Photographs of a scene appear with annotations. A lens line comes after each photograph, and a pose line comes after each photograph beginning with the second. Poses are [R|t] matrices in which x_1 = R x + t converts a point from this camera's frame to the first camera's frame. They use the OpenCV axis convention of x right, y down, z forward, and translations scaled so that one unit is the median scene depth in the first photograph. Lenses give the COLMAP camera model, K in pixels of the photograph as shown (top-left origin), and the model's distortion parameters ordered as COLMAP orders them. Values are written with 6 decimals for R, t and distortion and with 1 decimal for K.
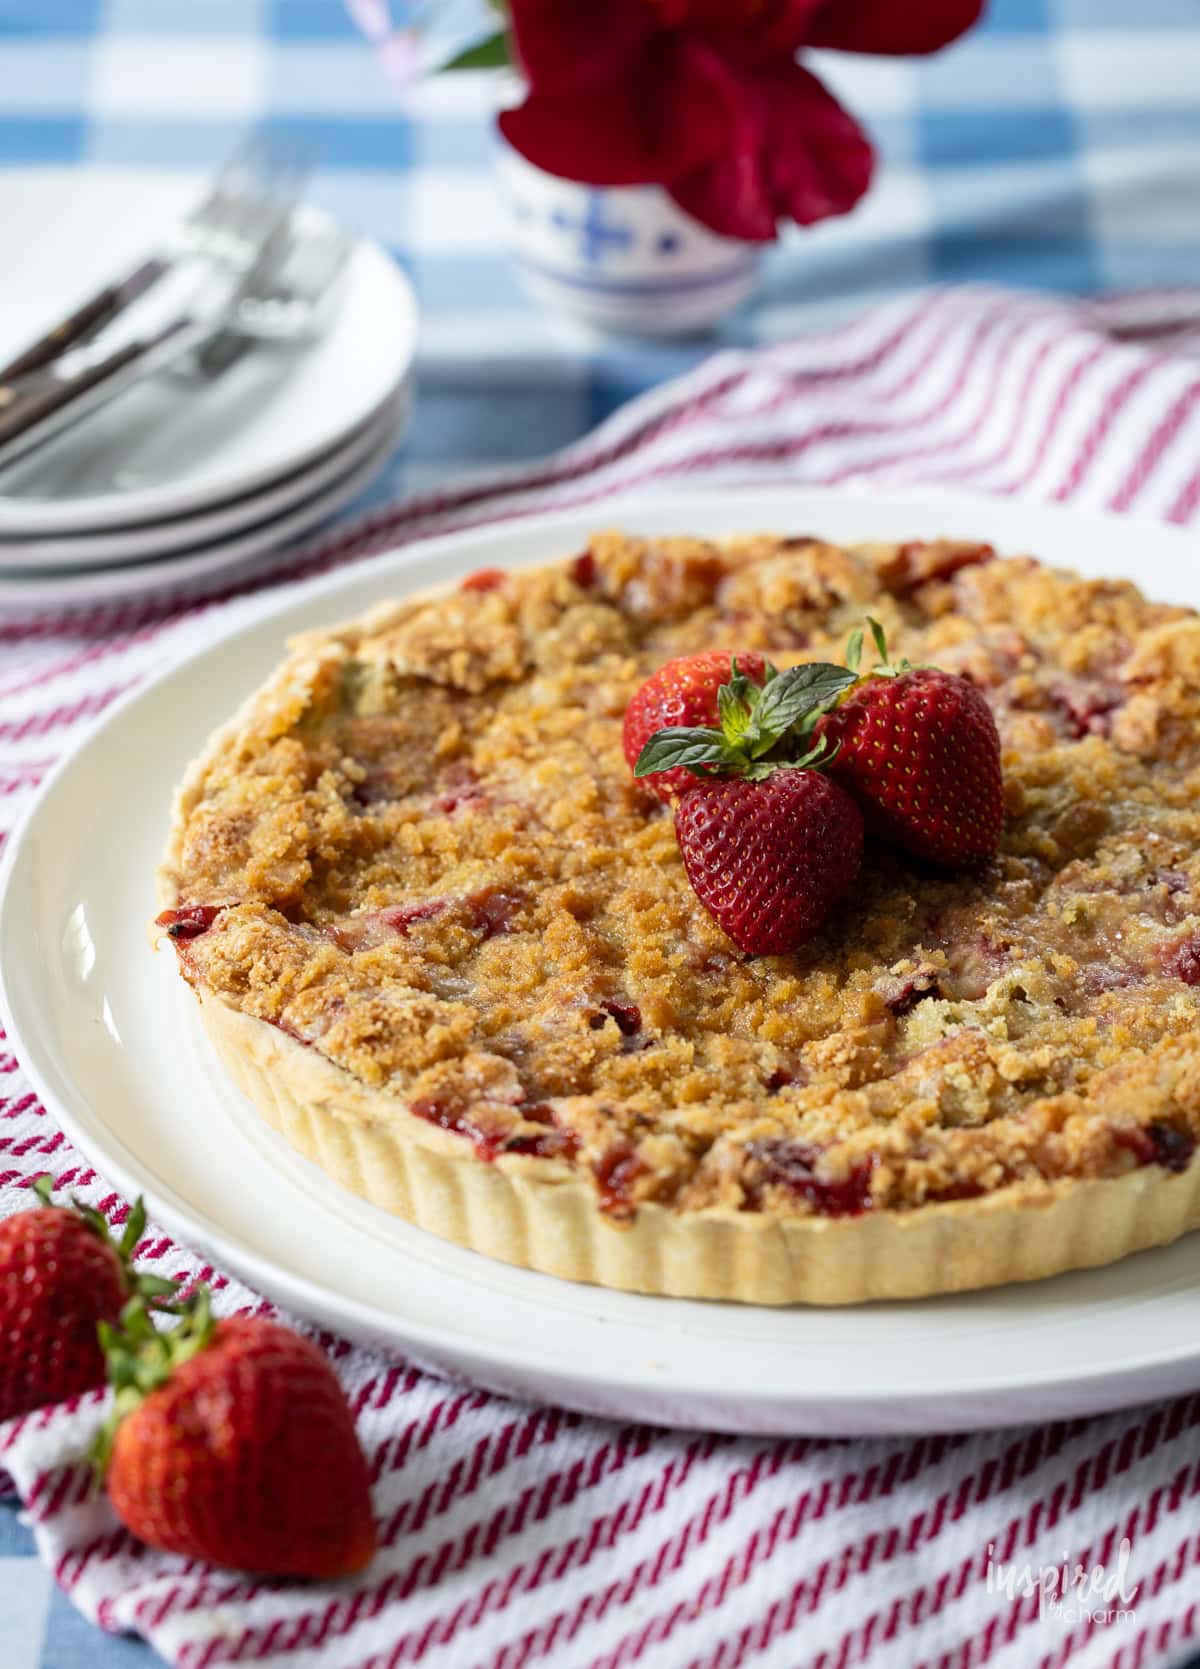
lens RADIAL K [[5045.0, 0, 600.0], [0, 5045.0, 834.5], [0, 0, 1]] dist [-0.028883, 0.217875]
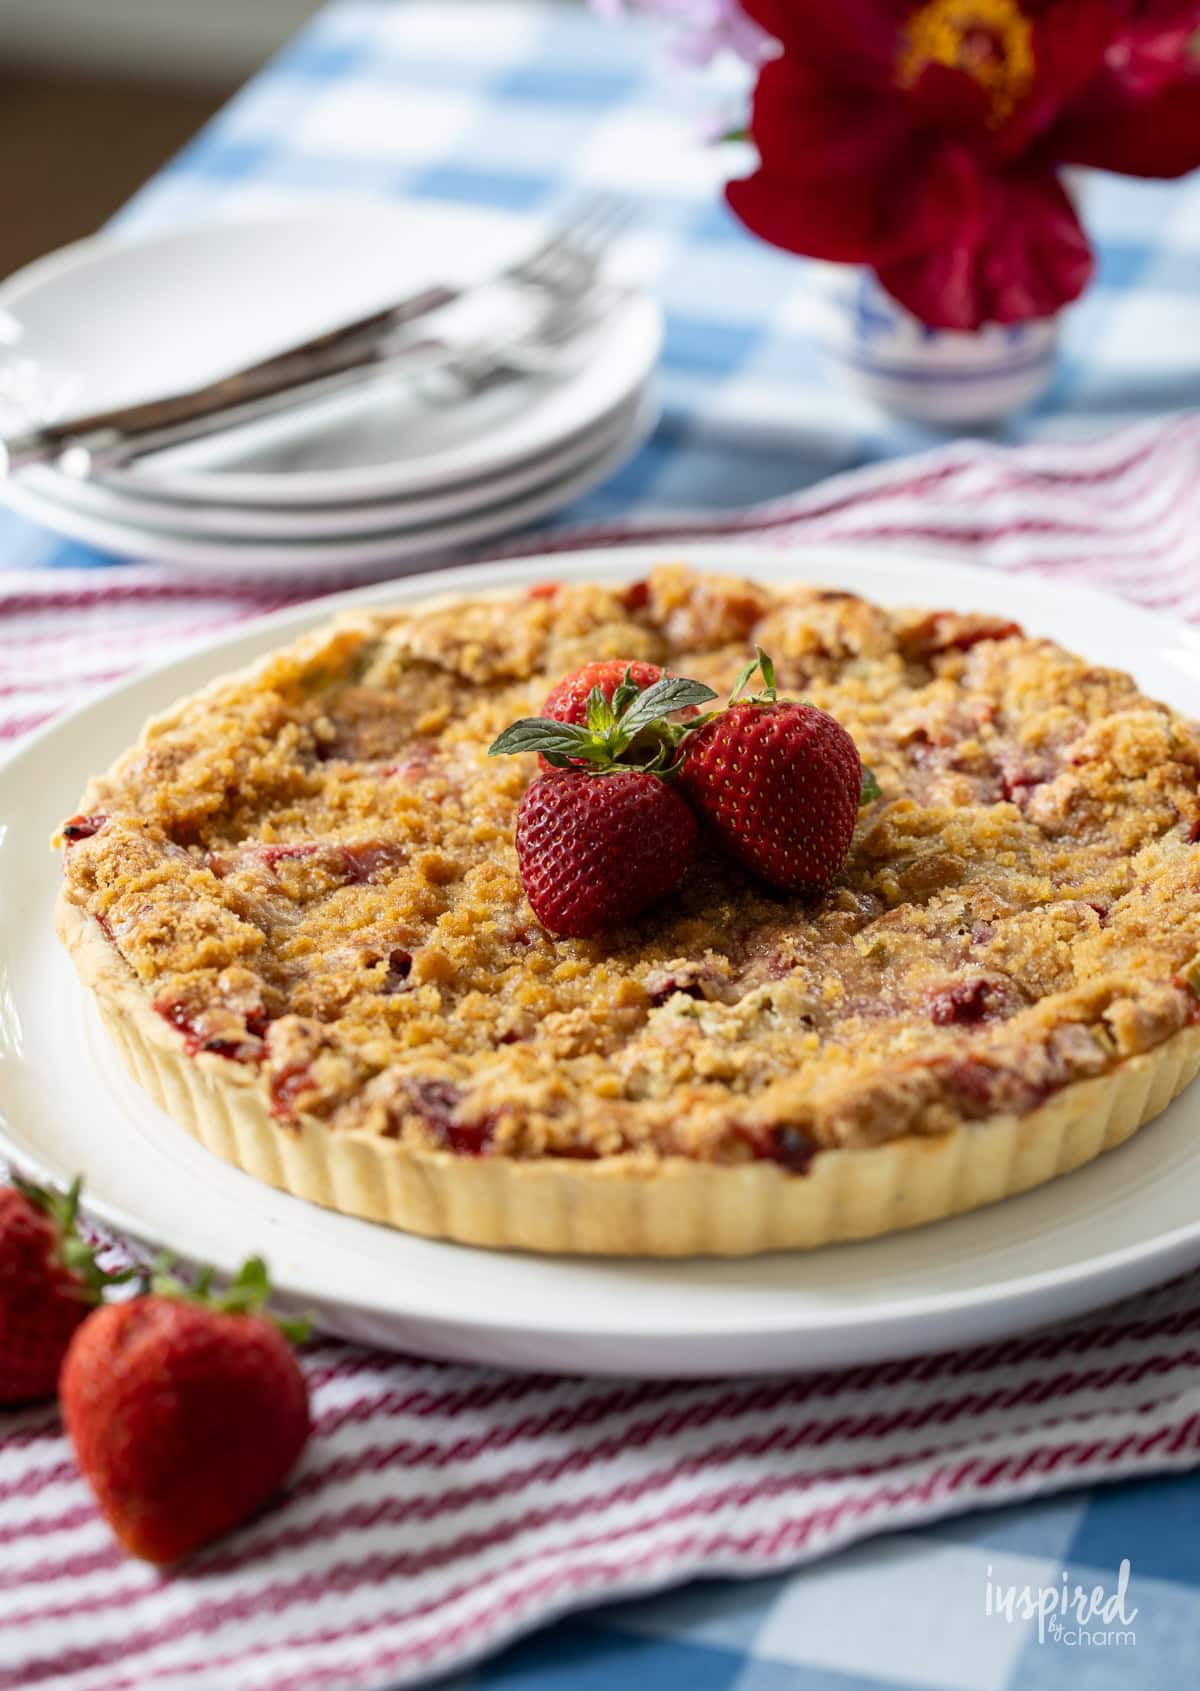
lens RADIAL K [[5012.2, 0, 600.0], [0, 5012.2, 845.5], [0, 0, 1]] dist [0.028915, -0.388739]
pose [[0.945388, 0.150350, -0.289200, 0.338412], [-0.162011, 0.986648, -0.016668, 0.021259], [0.282833, 0.062611, 0.957124, -0.017350]]
